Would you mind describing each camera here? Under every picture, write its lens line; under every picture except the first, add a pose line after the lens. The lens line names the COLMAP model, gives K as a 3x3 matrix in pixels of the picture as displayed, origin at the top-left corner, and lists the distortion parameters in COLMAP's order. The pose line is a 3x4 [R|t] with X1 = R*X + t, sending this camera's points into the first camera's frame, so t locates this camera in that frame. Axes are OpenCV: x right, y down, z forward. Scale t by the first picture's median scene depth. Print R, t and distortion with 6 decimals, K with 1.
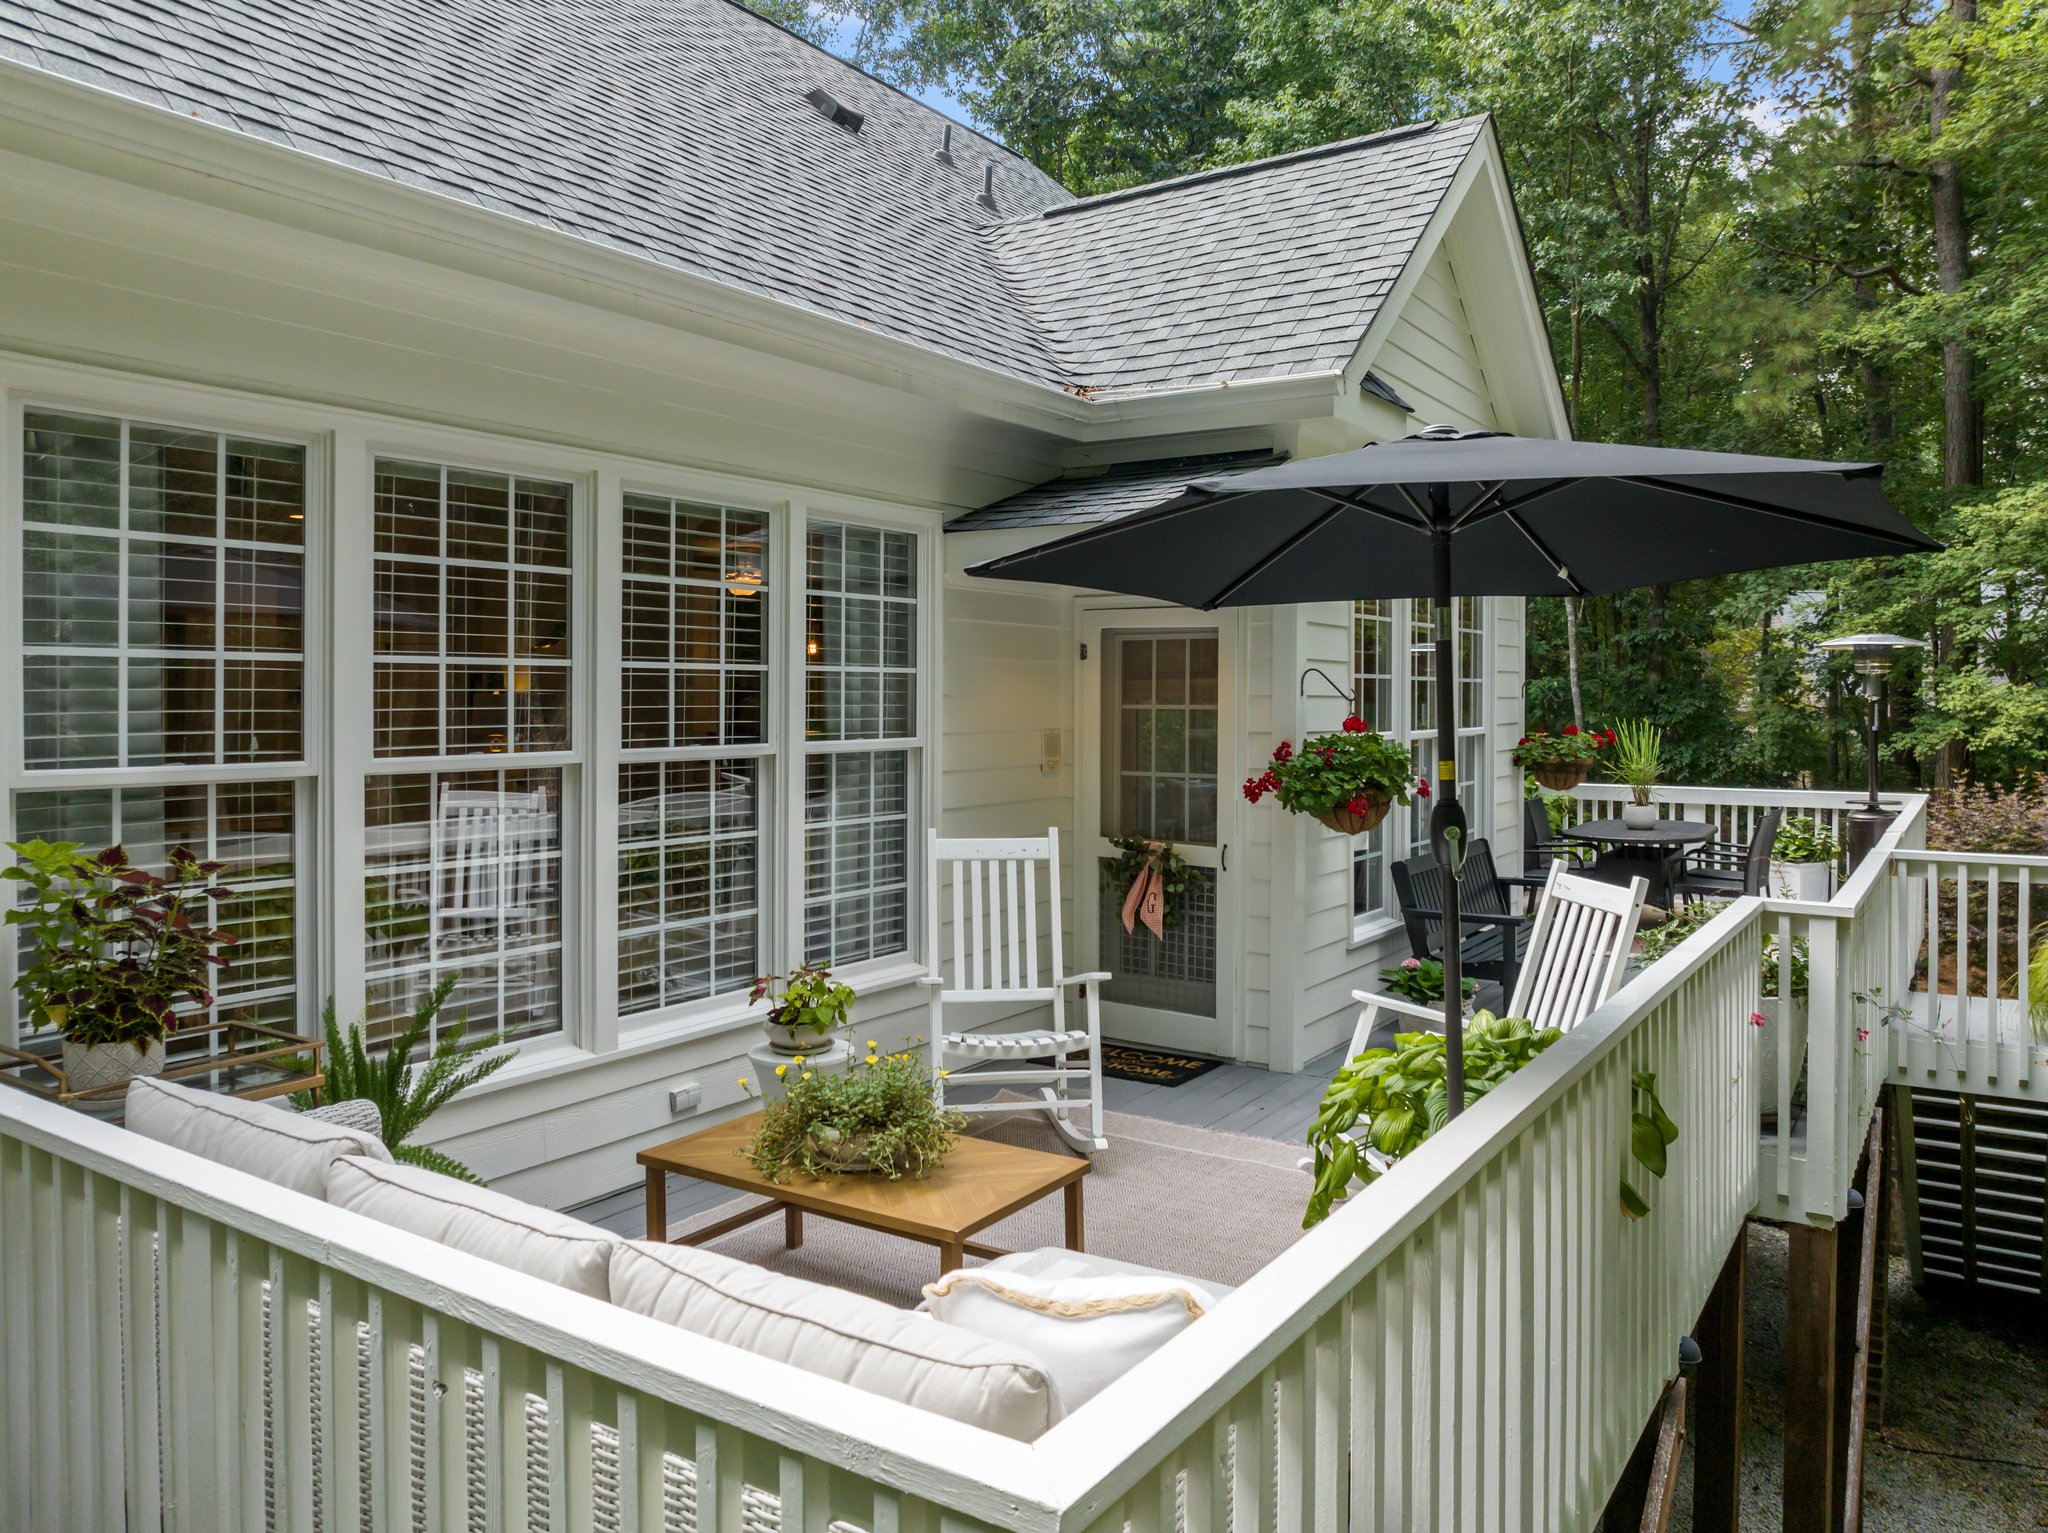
lens RADIAL K [[1458.0, 0, 1026.0], [0, 1458.0, 709.5], [0, 0, 1]] dist [-0.044147, 0.026772]
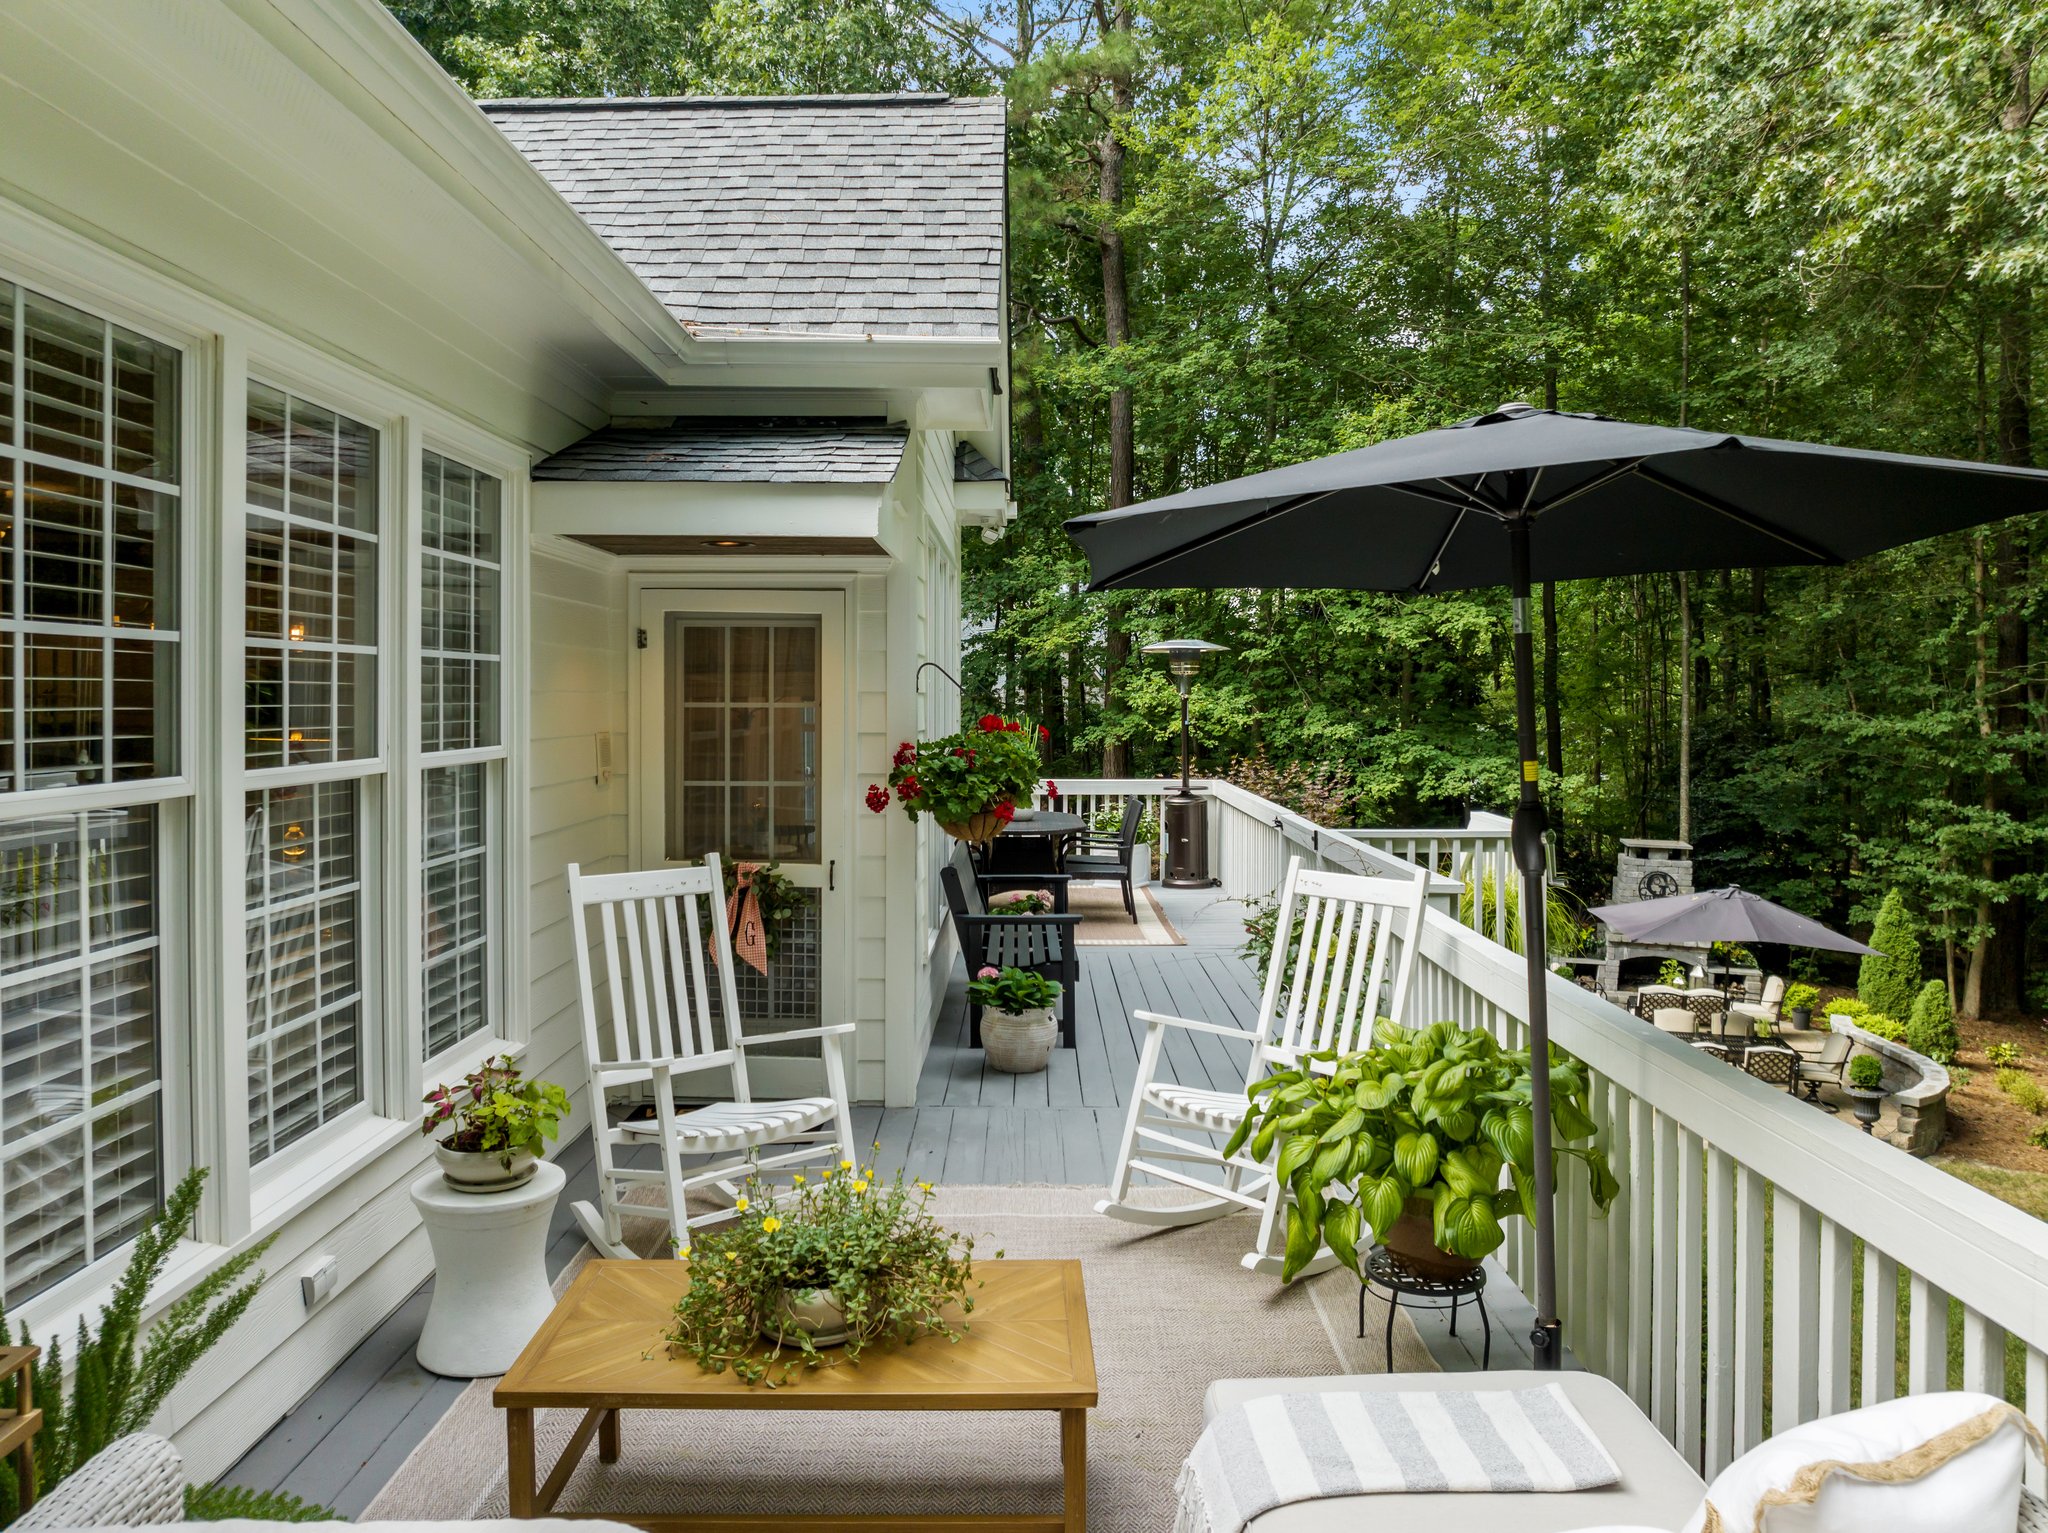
lens RADIAL K [[1460.9, 0, 1033.1], [0, 1460.9, 729.0], [0, 0, 1]] dist [-0.041710, 0.006158]
pose [[0.834274, -0.012479, 0.551209, -0.254841], [0.004730, 0.999869, 0.015478, -0.000215], [-0.551330, -0.010306, 0.834224, 0.201044]]
